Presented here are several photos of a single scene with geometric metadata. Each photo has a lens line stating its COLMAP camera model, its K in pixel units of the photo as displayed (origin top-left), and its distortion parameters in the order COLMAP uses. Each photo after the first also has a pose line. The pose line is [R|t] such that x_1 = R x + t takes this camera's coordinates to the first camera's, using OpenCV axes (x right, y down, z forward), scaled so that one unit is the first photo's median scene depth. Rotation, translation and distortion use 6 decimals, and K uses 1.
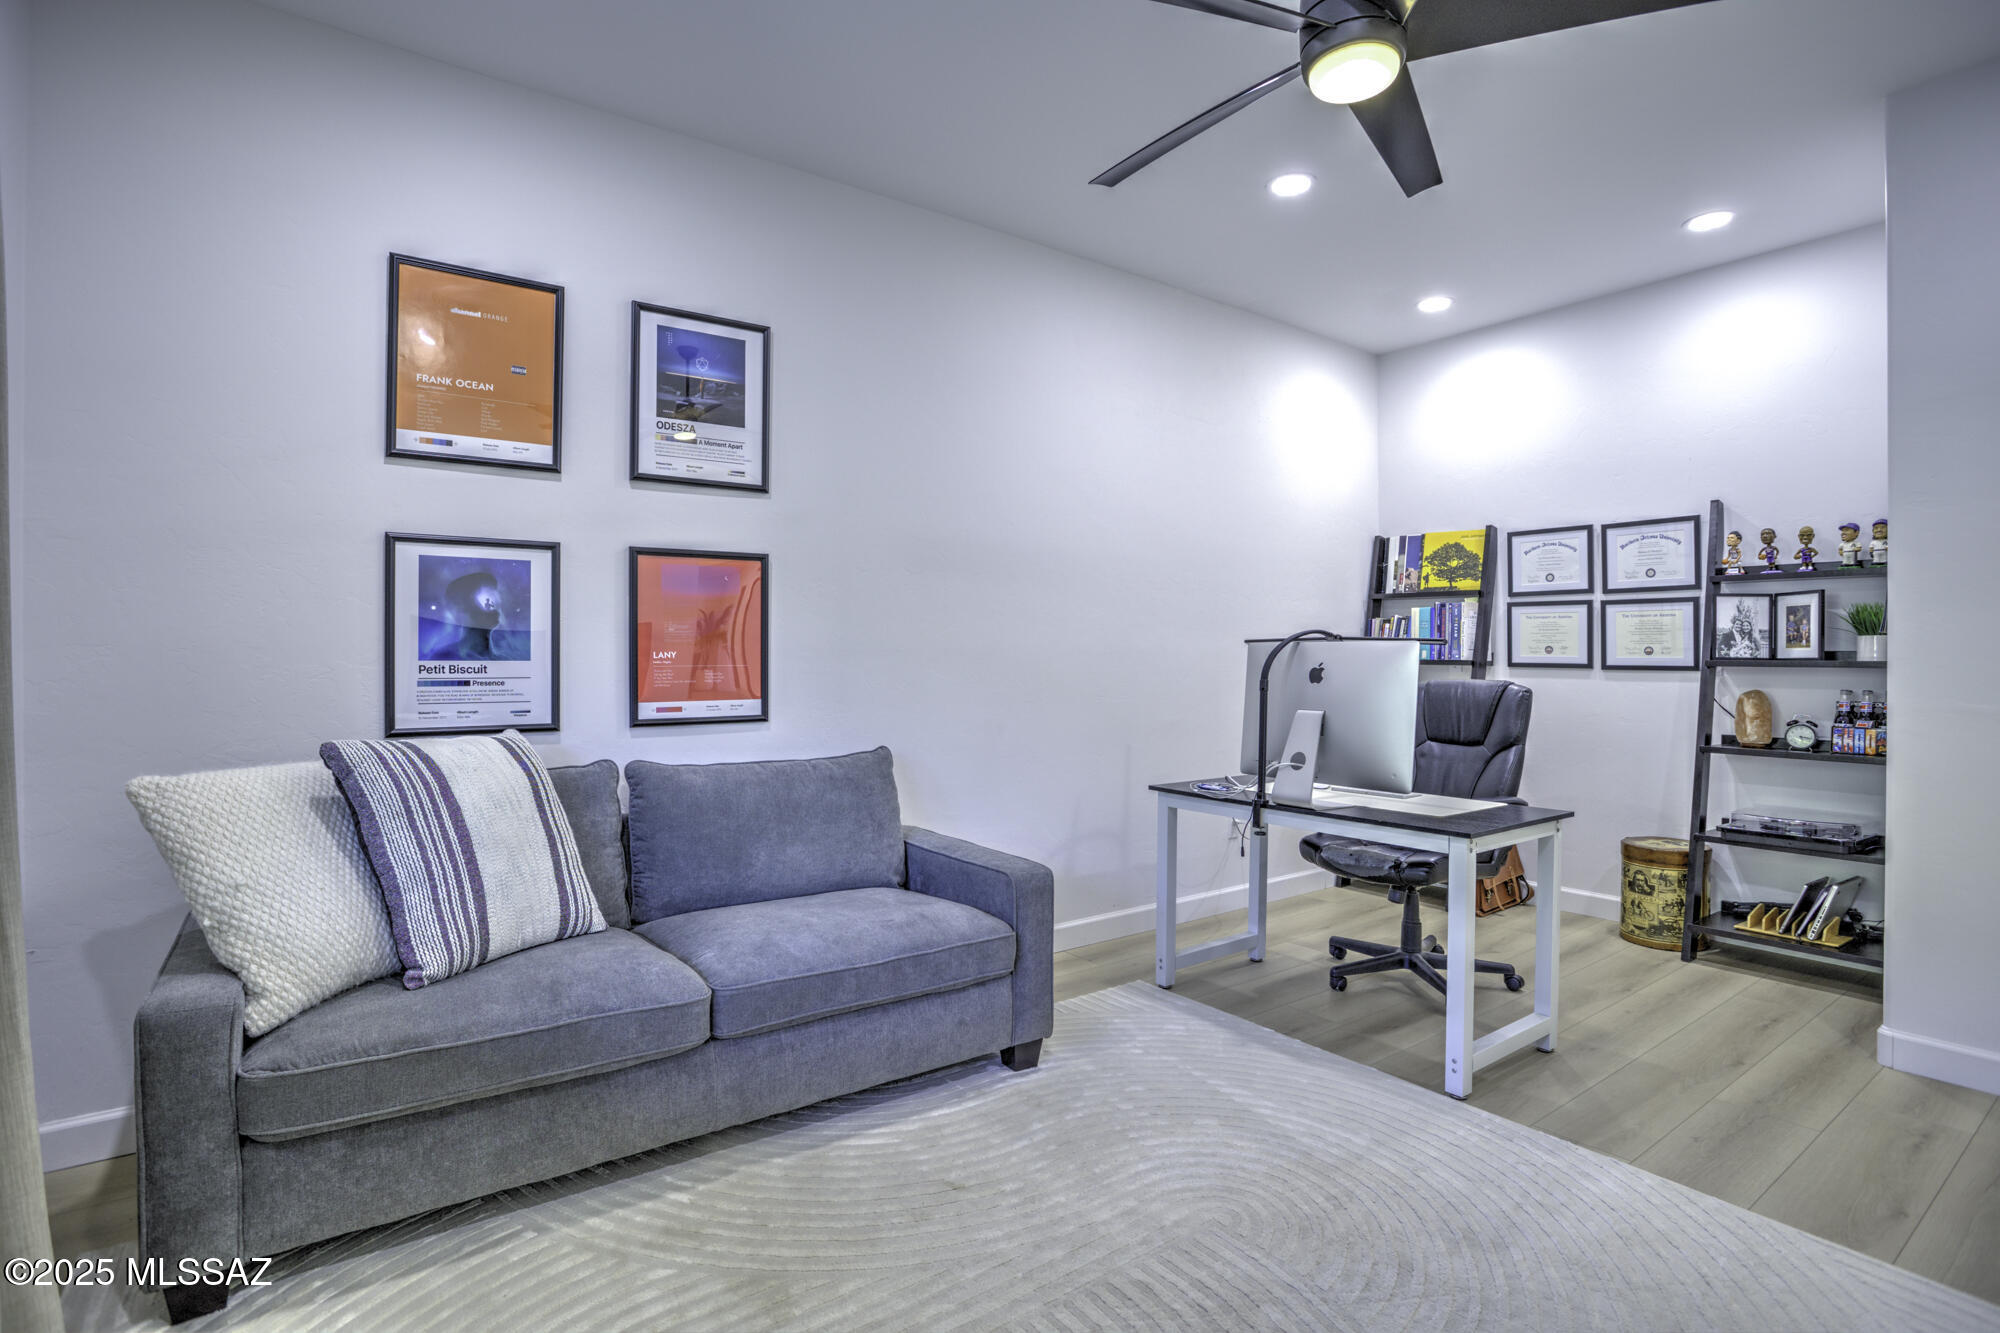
lens RADIAL K [[975.8, 0, 1002.7], [0, 975.8, 658.3], [0, 0, 1]] dist [-0.063436, 0.024170]
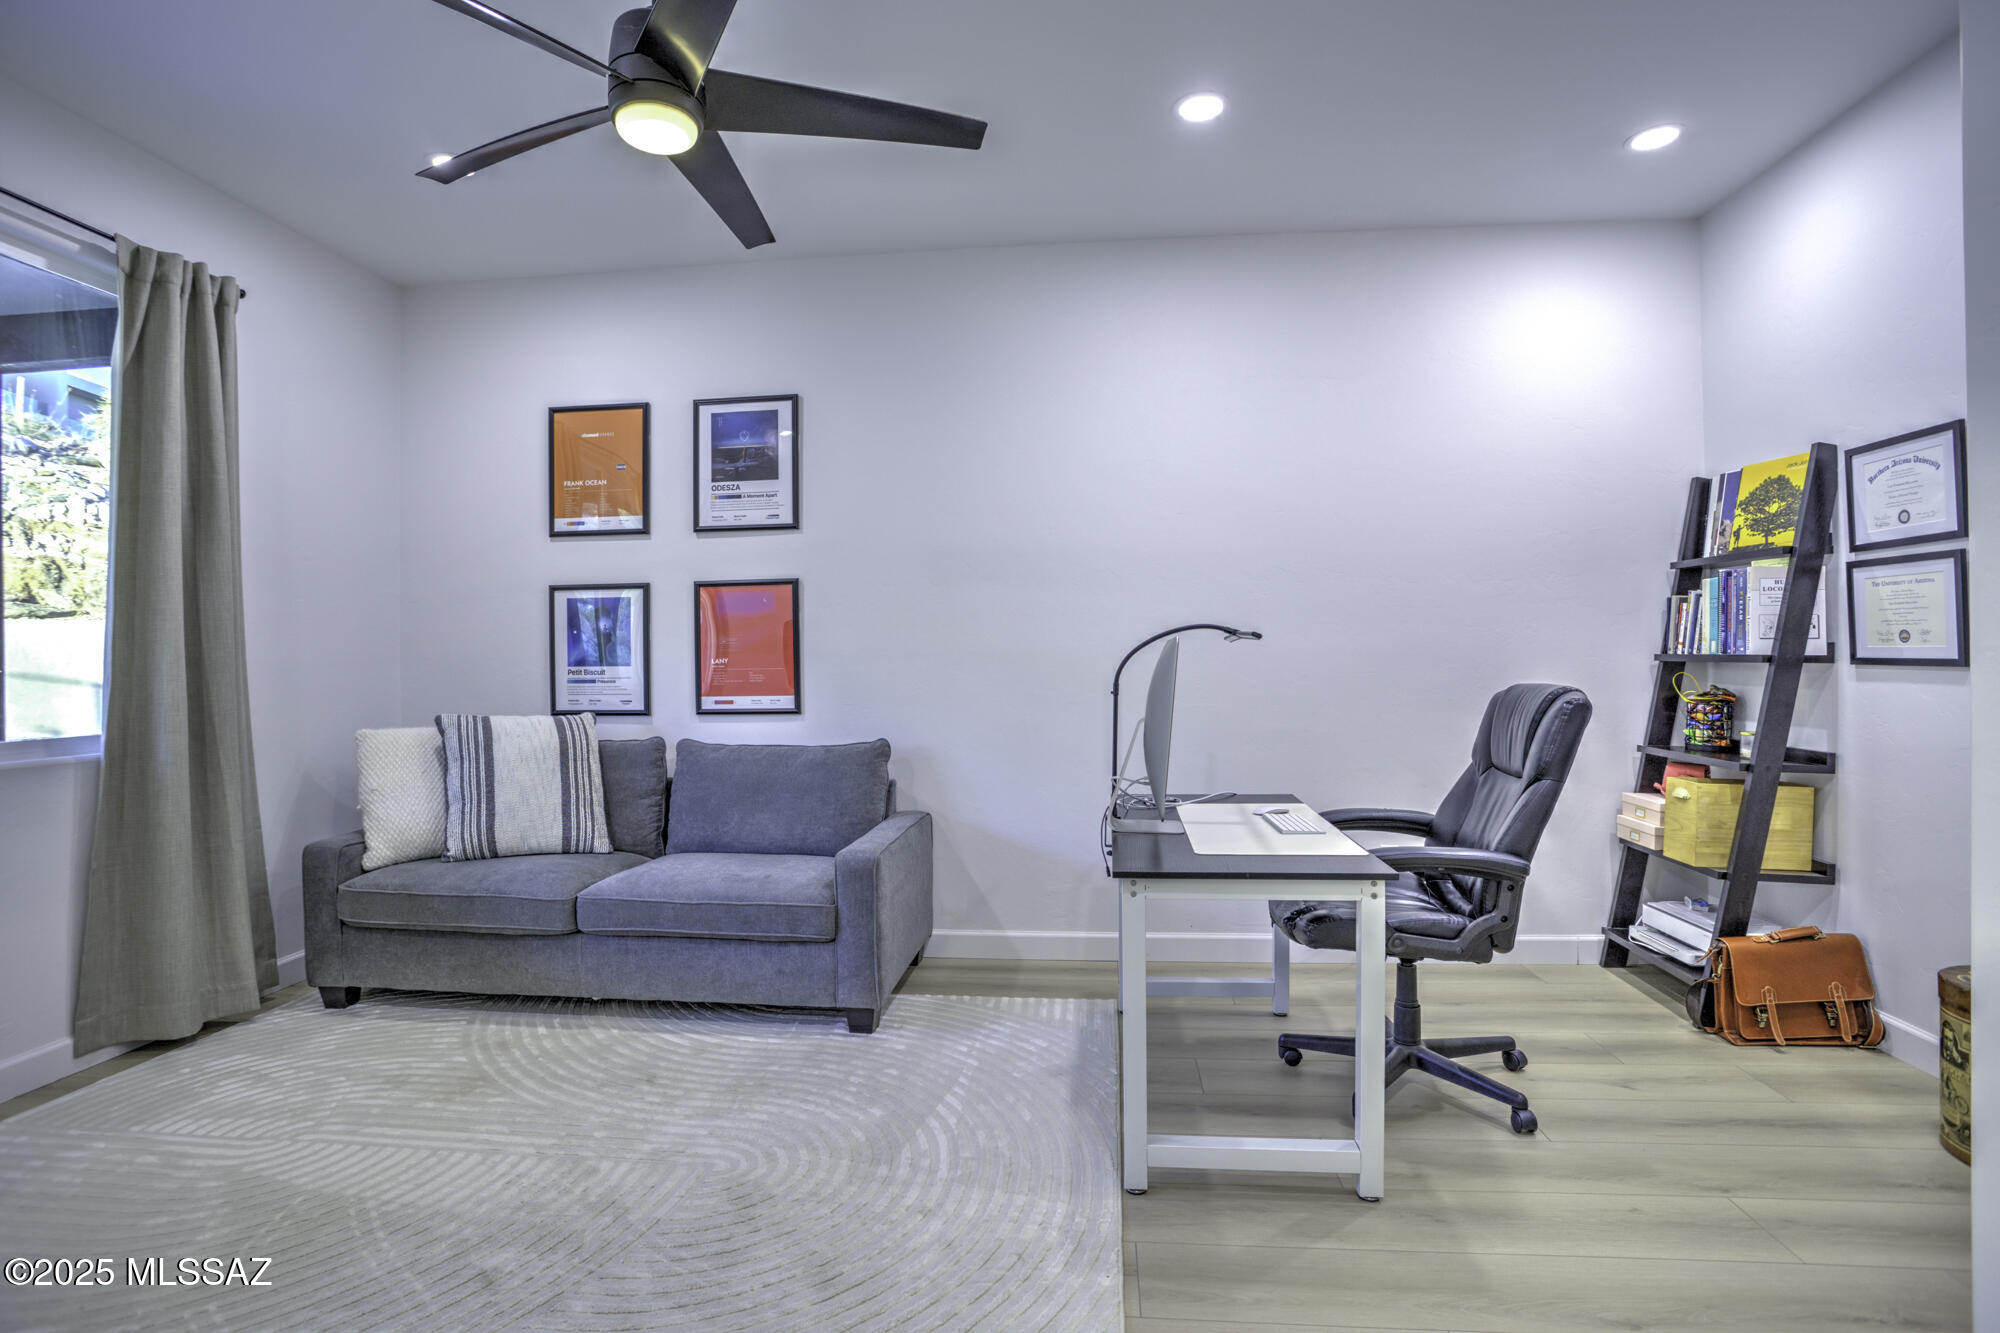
lens RADIAL K [[975.8, 0, 987.2], [0, 975.8, 661.5], [0, 0, 1]] dist [-0.063436, 0.024170]
pose [[0.738728, -0.008593, -0.673949, 0.824899], [0.010340, 0.999946, -0.001416, 0.002778], [0.673925, -0.005922, 0.738776, 0.264835]]
